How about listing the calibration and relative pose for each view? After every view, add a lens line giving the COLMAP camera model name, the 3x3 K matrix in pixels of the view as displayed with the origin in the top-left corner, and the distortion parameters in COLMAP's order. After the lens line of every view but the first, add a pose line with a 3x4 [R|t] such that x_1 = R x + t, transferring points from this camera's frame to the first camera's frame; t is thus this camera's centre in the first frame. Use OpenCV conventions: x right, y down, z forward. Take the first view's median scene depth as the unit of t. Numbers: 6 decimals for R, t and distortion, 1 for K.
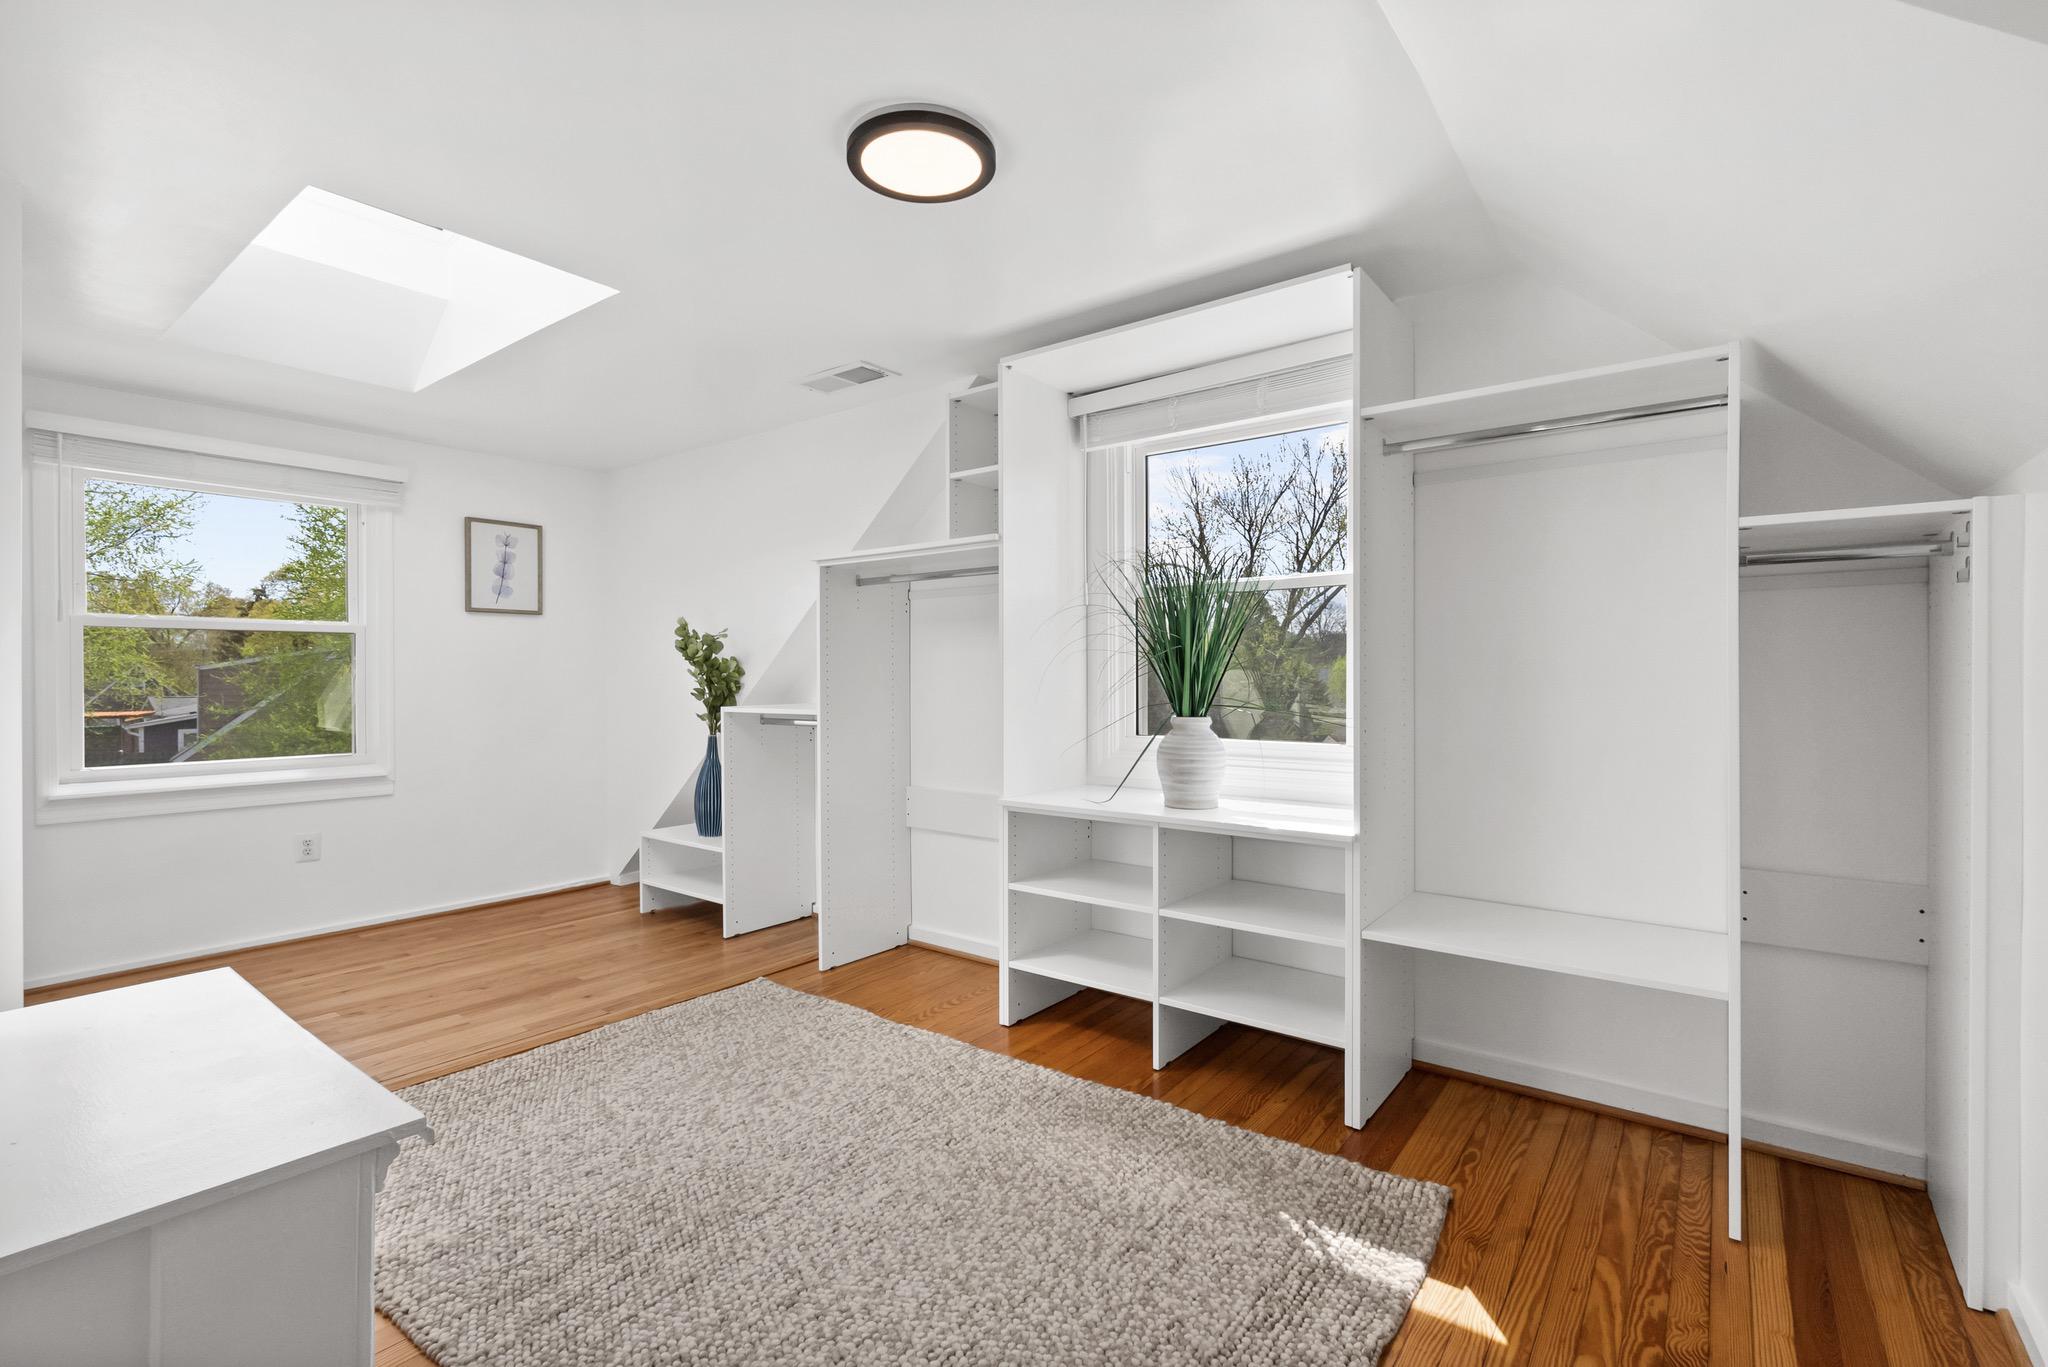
lens RADIAL K [[915.0, 0, 1025.8], [0, 915.0, 691.6], [0, 0, 1]] dist [-0.001861, -0.000198]
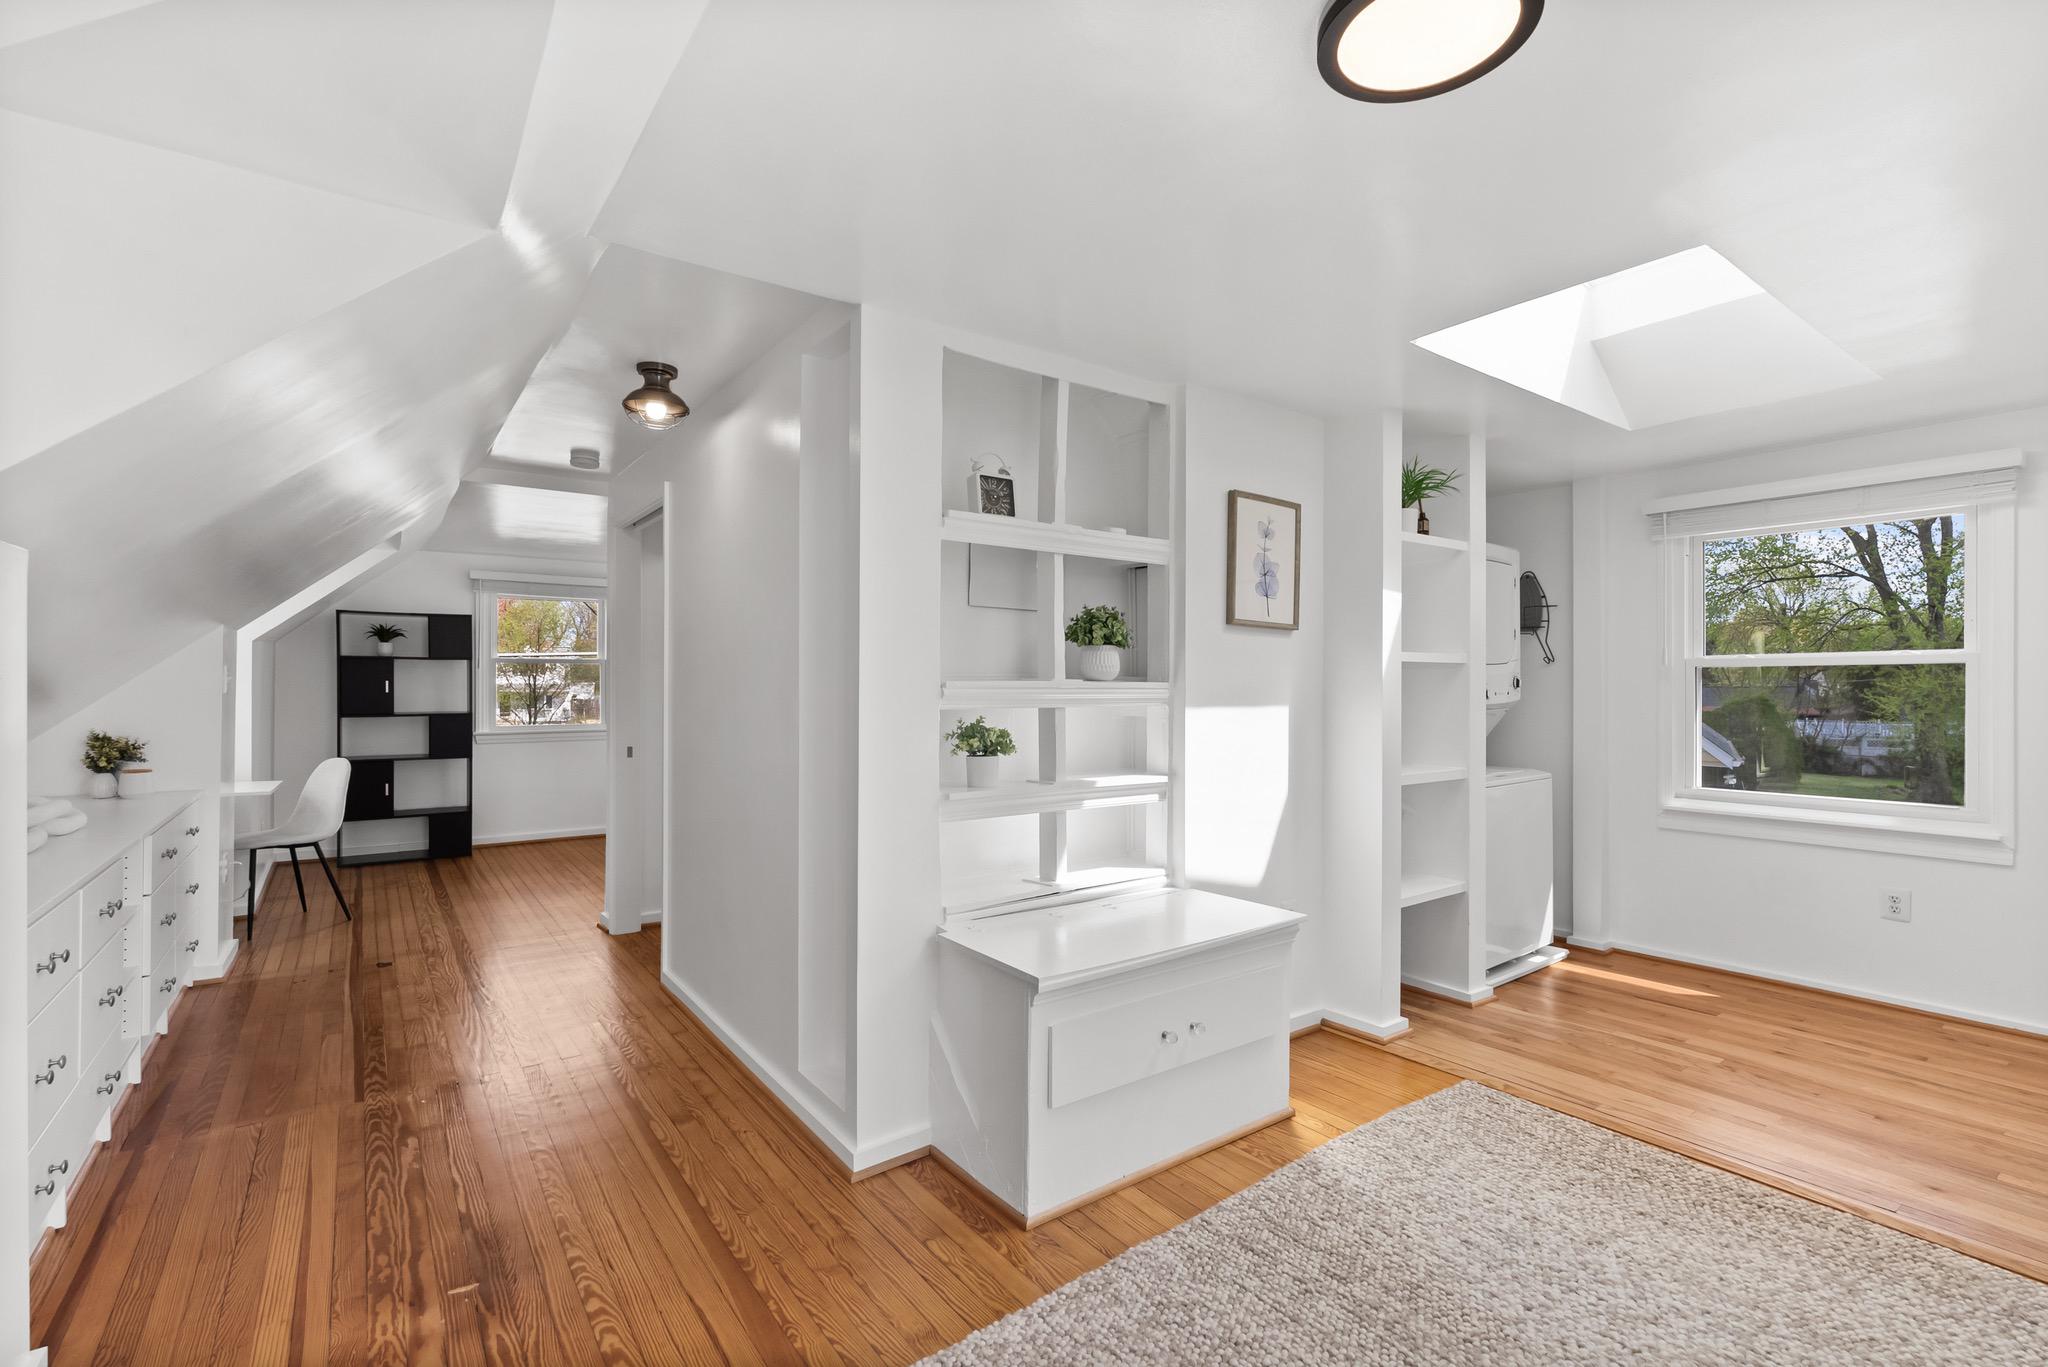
lens RADIAL K [[924.4, 0, 1028.9], [0, 924.4, 690.8], [0, 0, 1]] dist [-0.003698, 0.000486]
pose [[-0.280989, 0.004633, -0.959700, 0.369725], [-0.015988, 0.999827, 0.009507, -0.039320], [0.959578, 0.018015, -0.280866, 0.507530]]
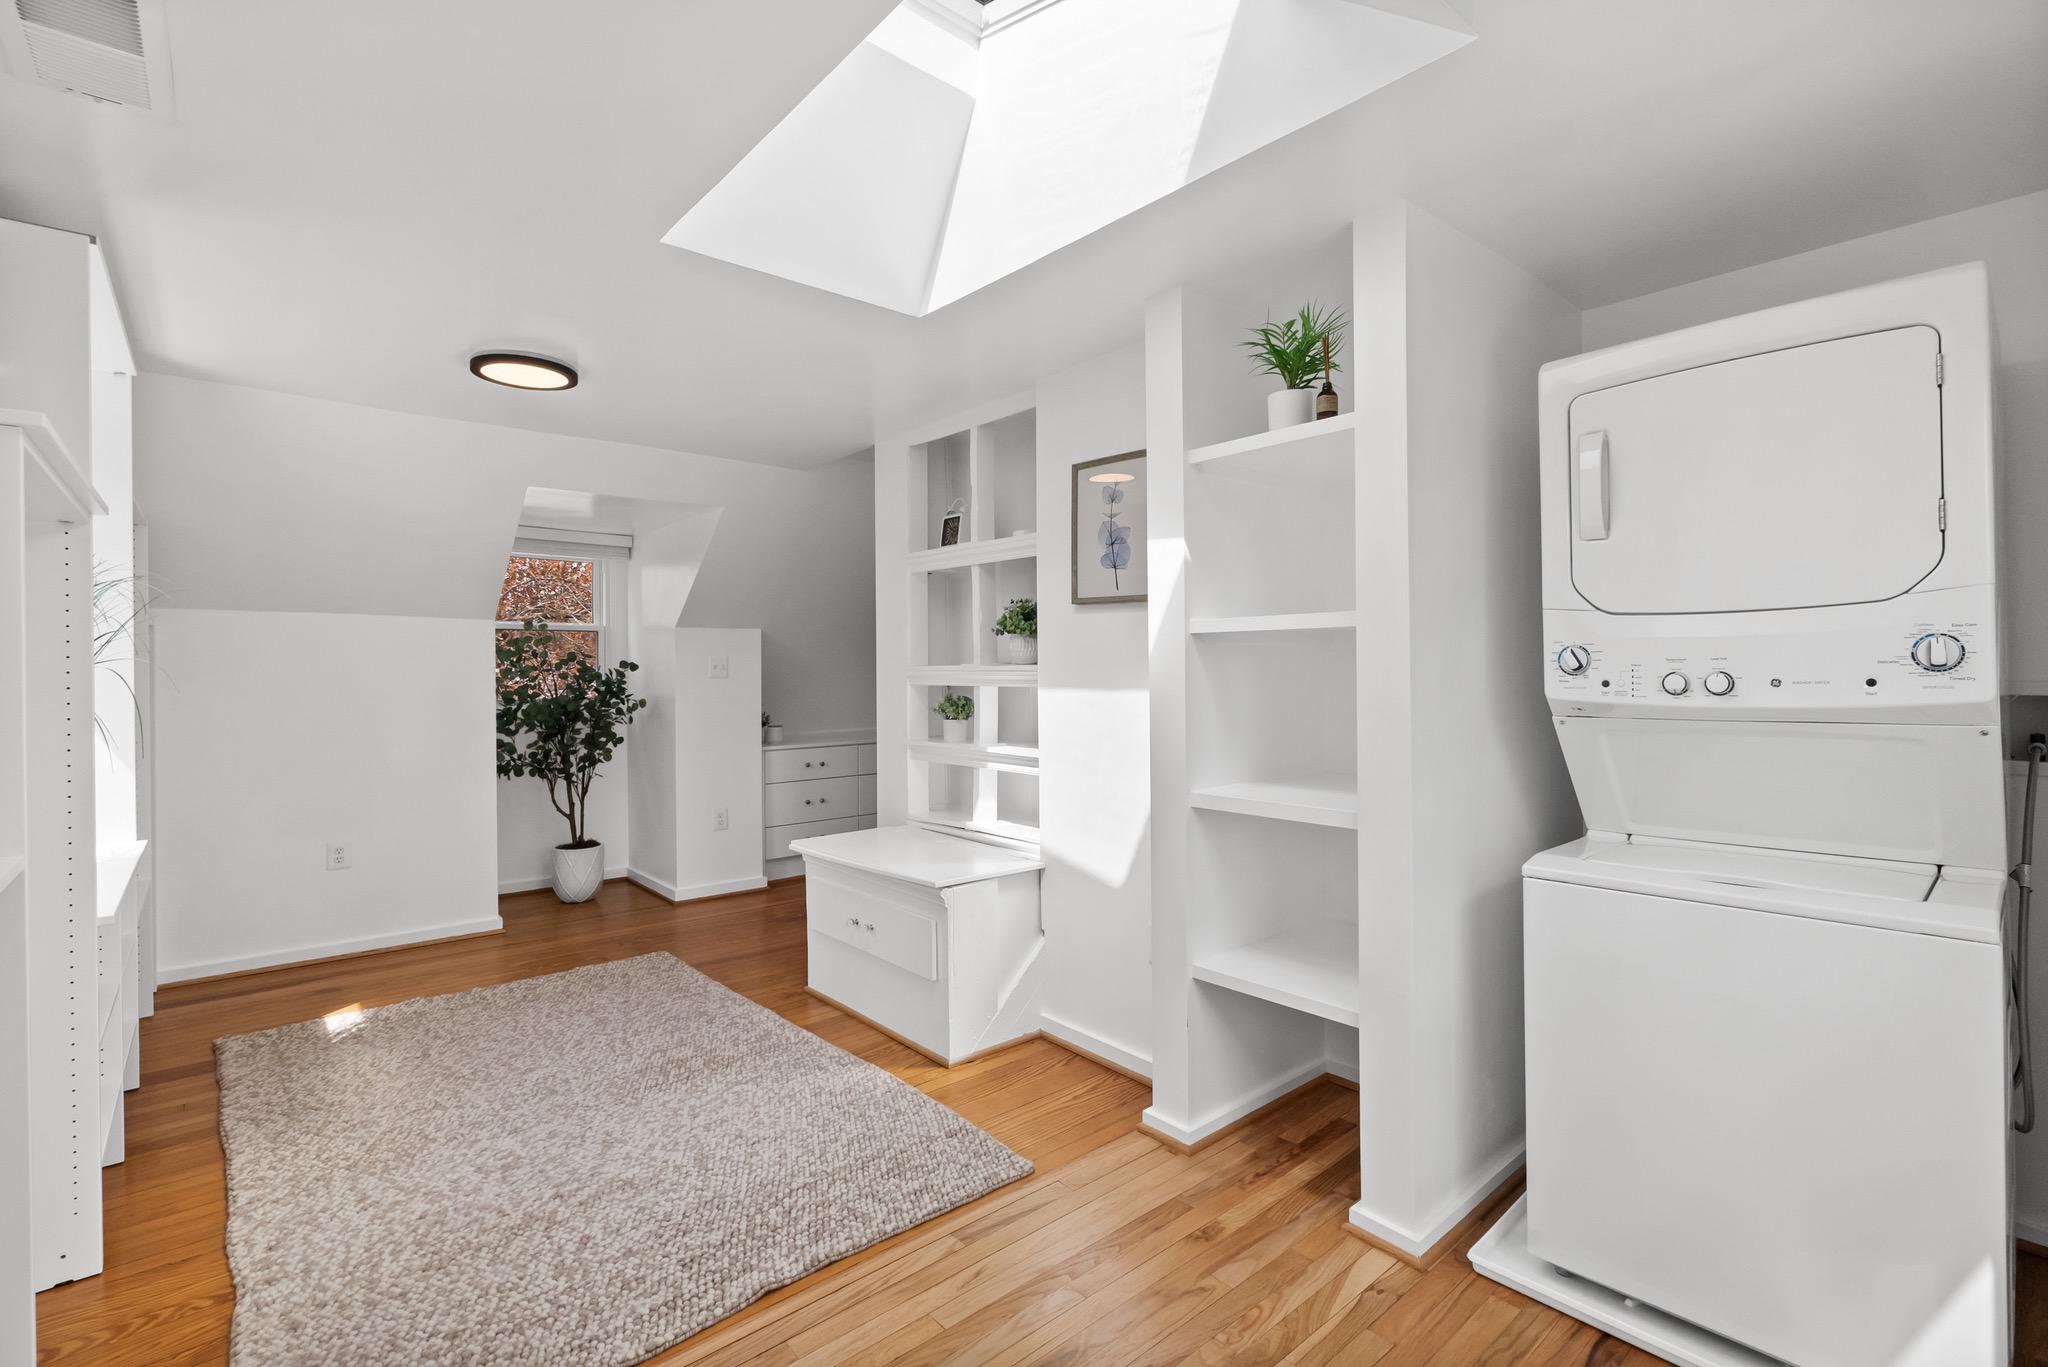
lens RADIAL K [[932.5, 0, 1024.2], [0, 932.5, 665.9], [0, 0, 1]] dist [0.001103, 0.000559]
pose [[-0.978700, 0.009632, 0.205067, -0.712351], [0.012960, 0.999805, 0.014891, -0.054467], [-0.204884, 0.017231, -0.978635, 1.338954]]
